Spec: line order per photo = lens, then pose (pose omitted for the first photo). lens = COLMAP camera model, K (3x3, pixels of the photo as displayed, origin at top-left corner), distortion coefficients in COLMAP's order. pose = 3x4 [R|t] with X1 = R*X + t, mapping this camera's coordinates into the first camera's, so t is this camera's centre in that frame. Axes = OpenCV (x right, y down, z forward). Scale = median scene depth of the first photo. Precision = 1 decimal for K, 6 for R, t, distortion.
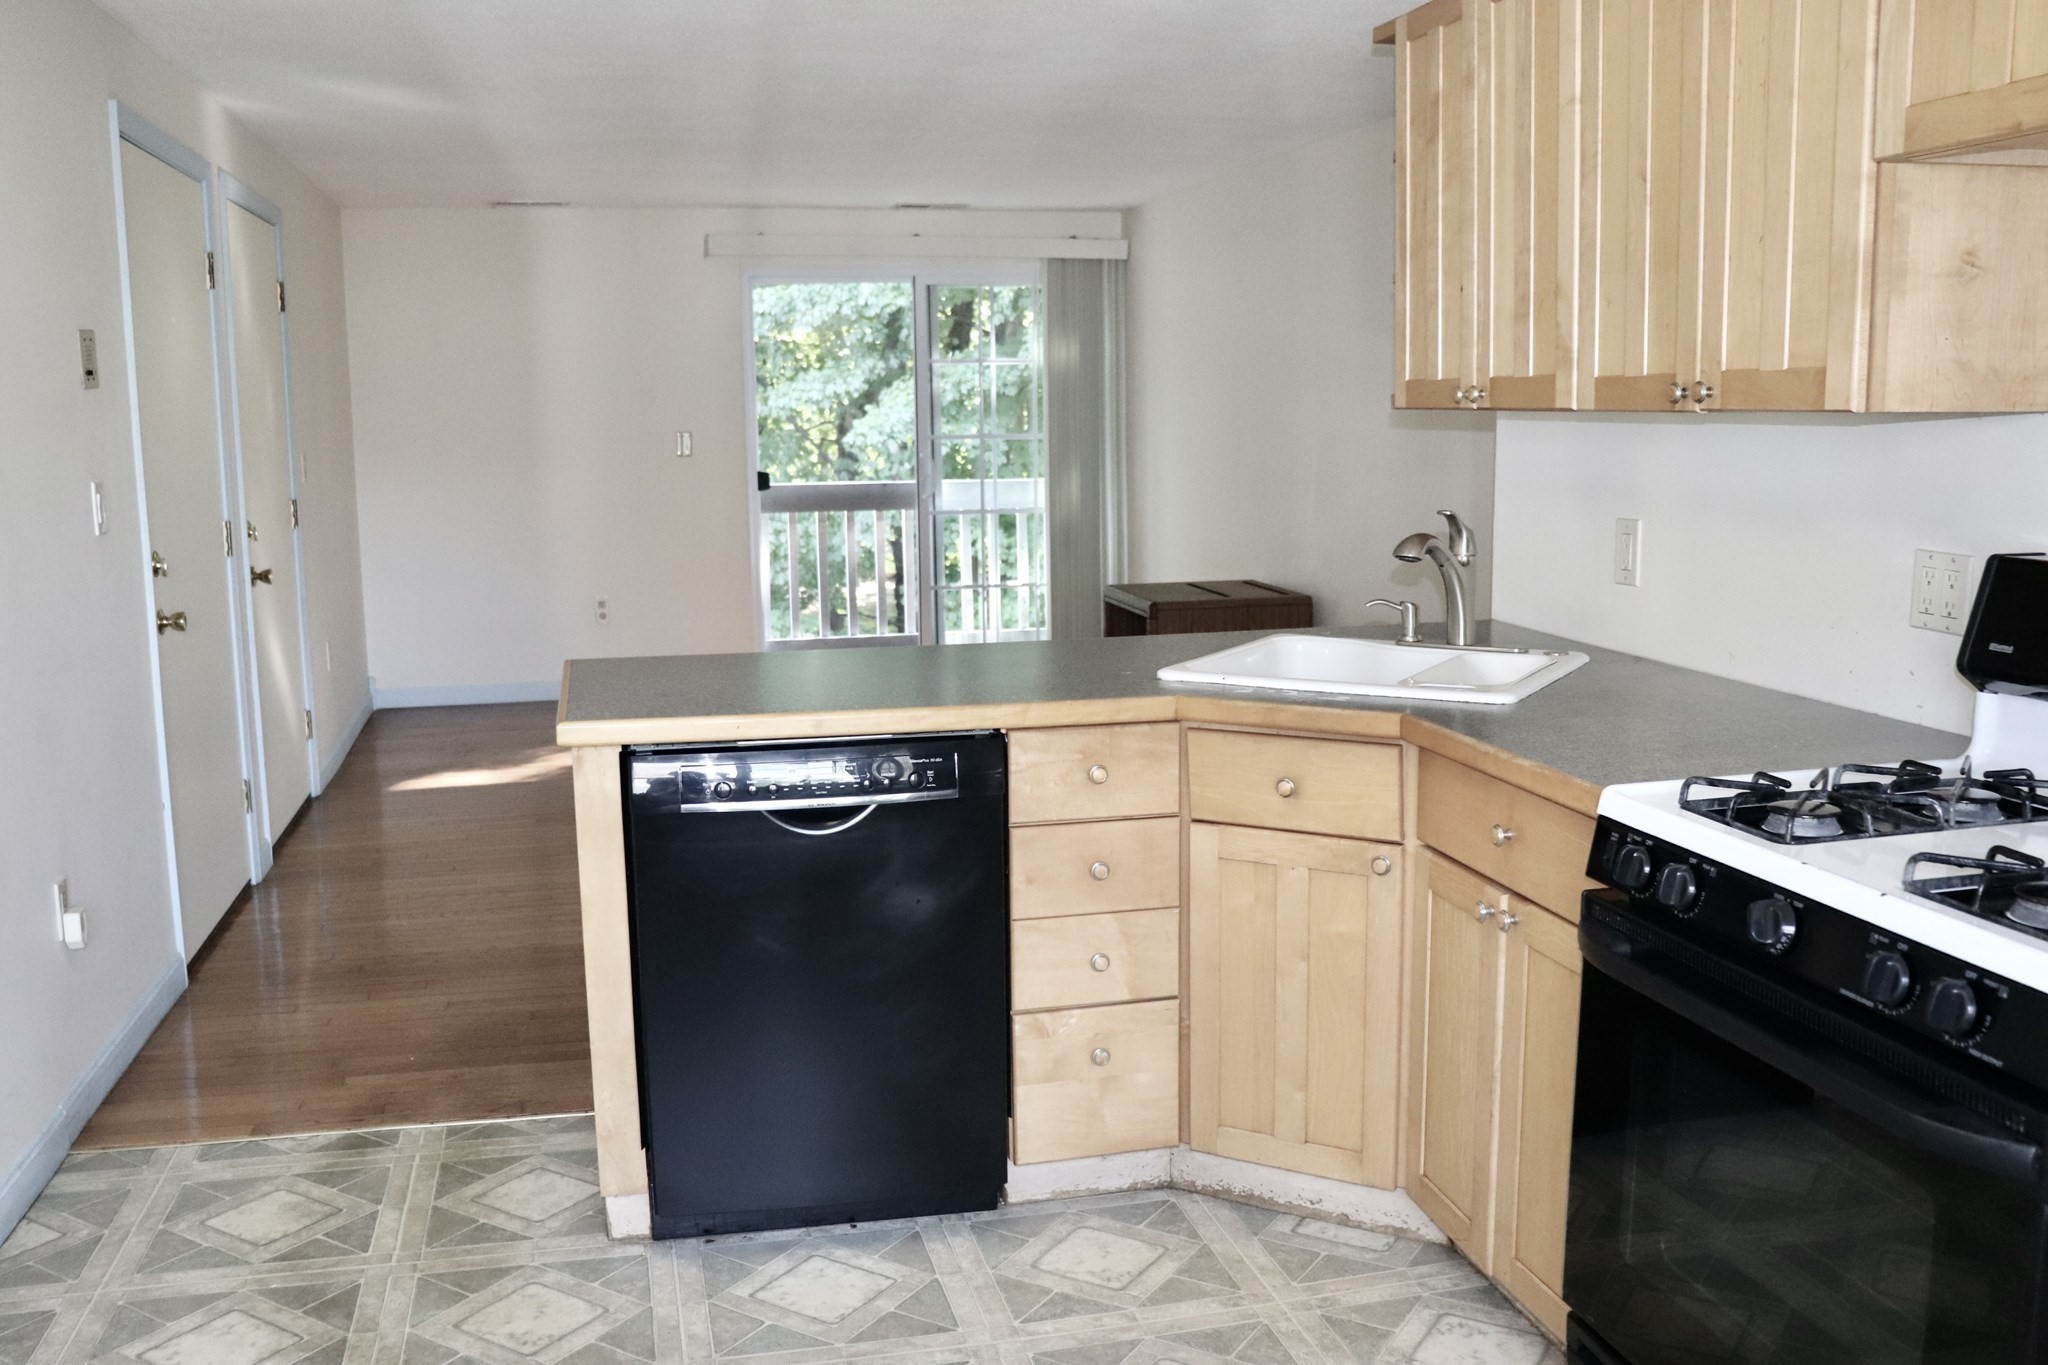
lens RADIAL K [[1823.9, 0, 1025.8], [0, 1823.9, 678.7], [0, 0, 1]] dist [-0.114716, 0.073571]
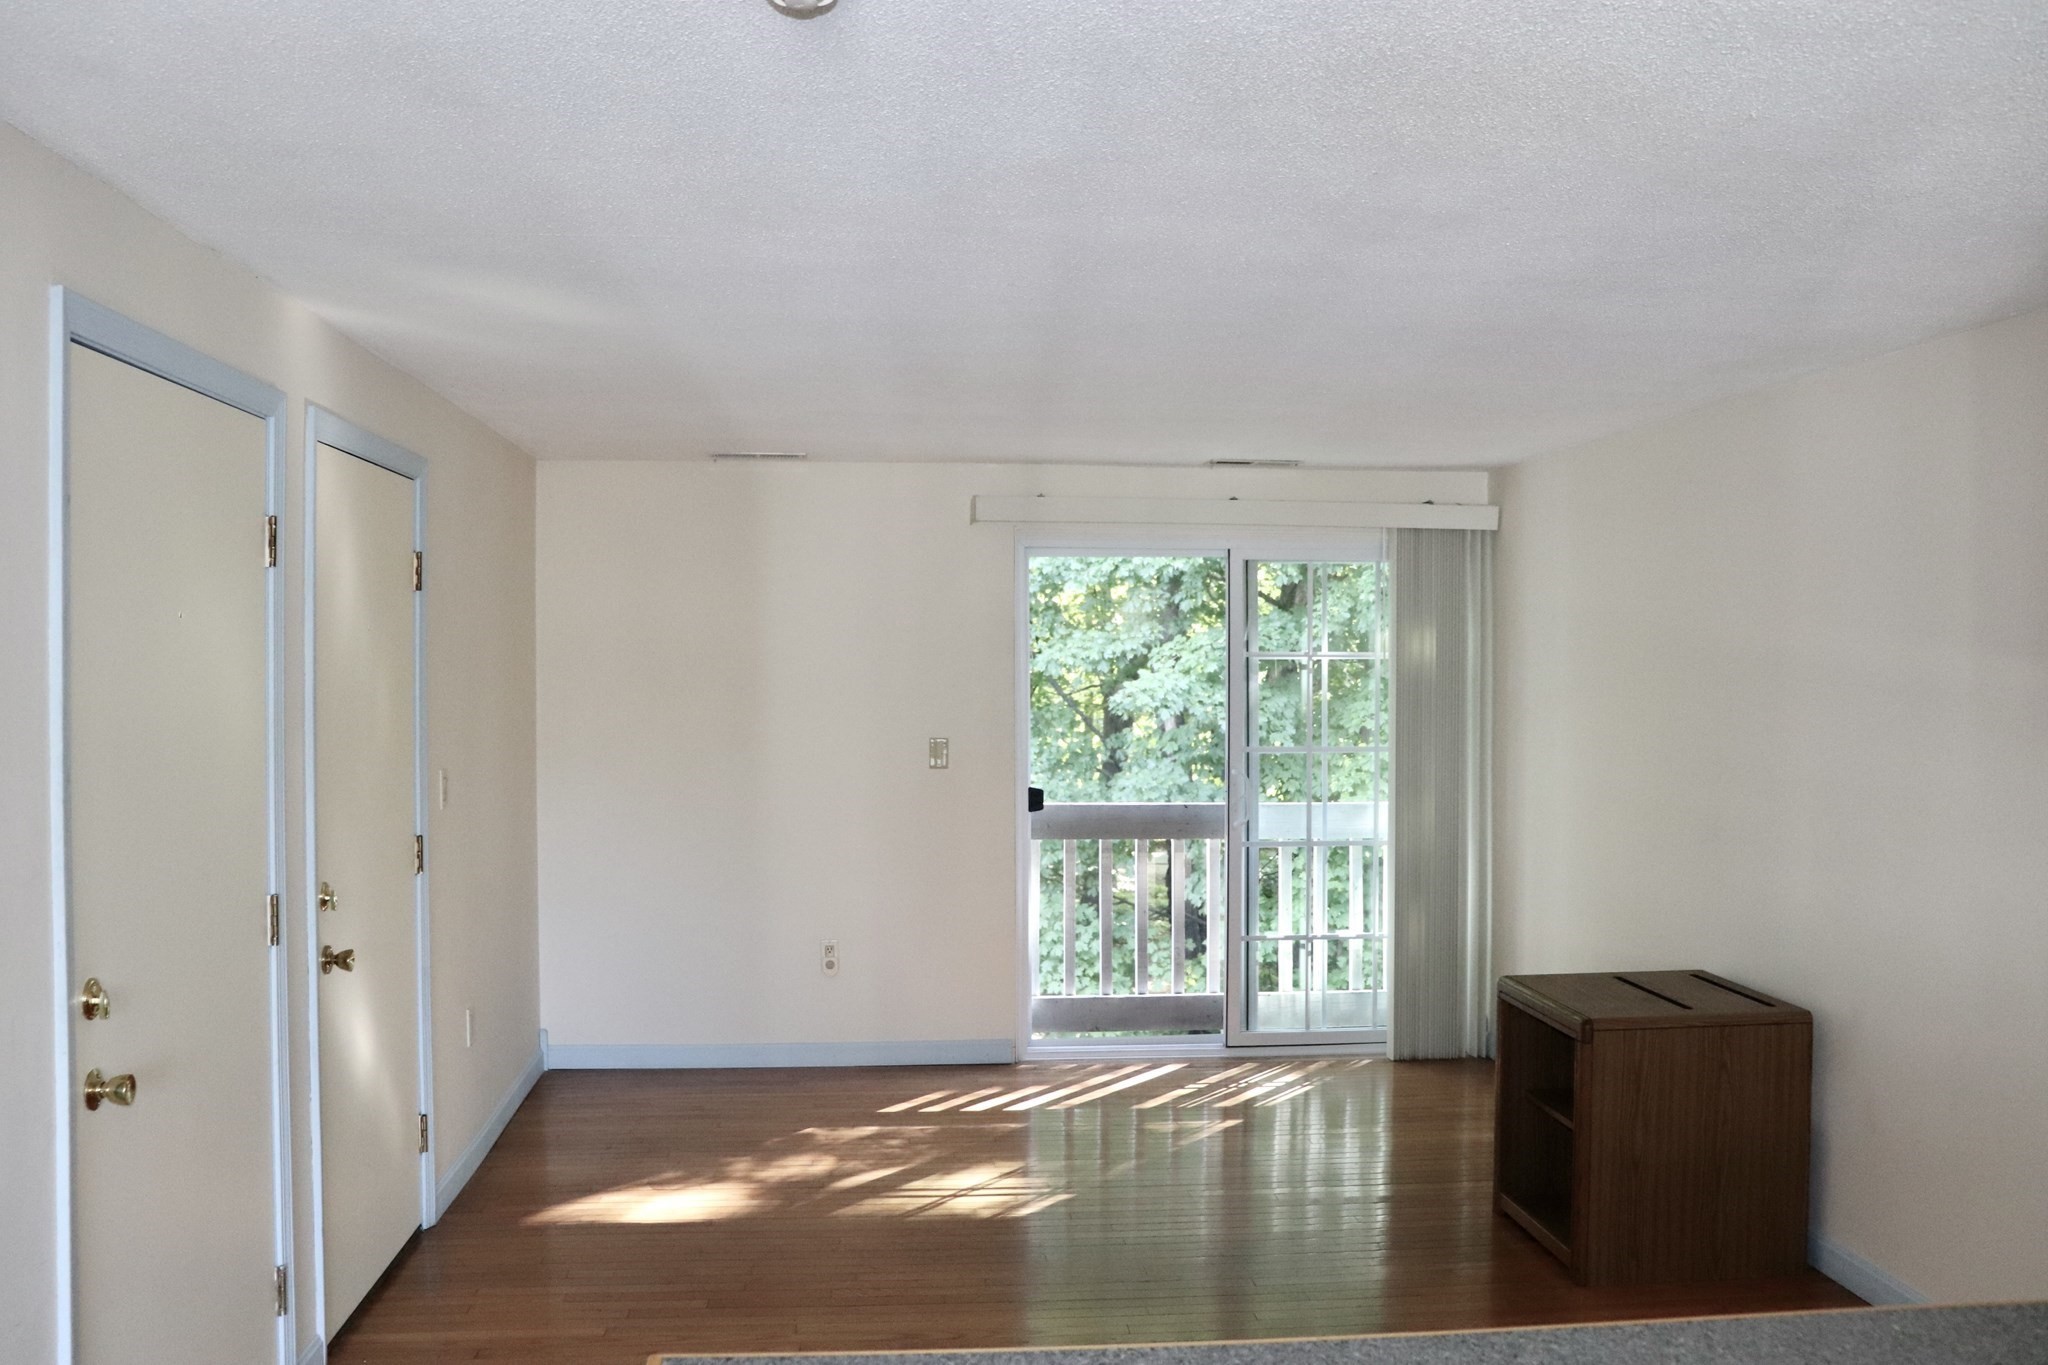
lens RADIAL K [[1823.9, 0, 1026.0], [0, 1823.9, 678.4], [0, 0, 1]] dist [-0.114716, 0.073571]
pose [[0.989518, 0.016217, -0.143497, -0.033898], [-0.036040, 0.989965, -0.136639, -0.051309], [0.139841, 0.140378, 0.980173, 0.202858]]
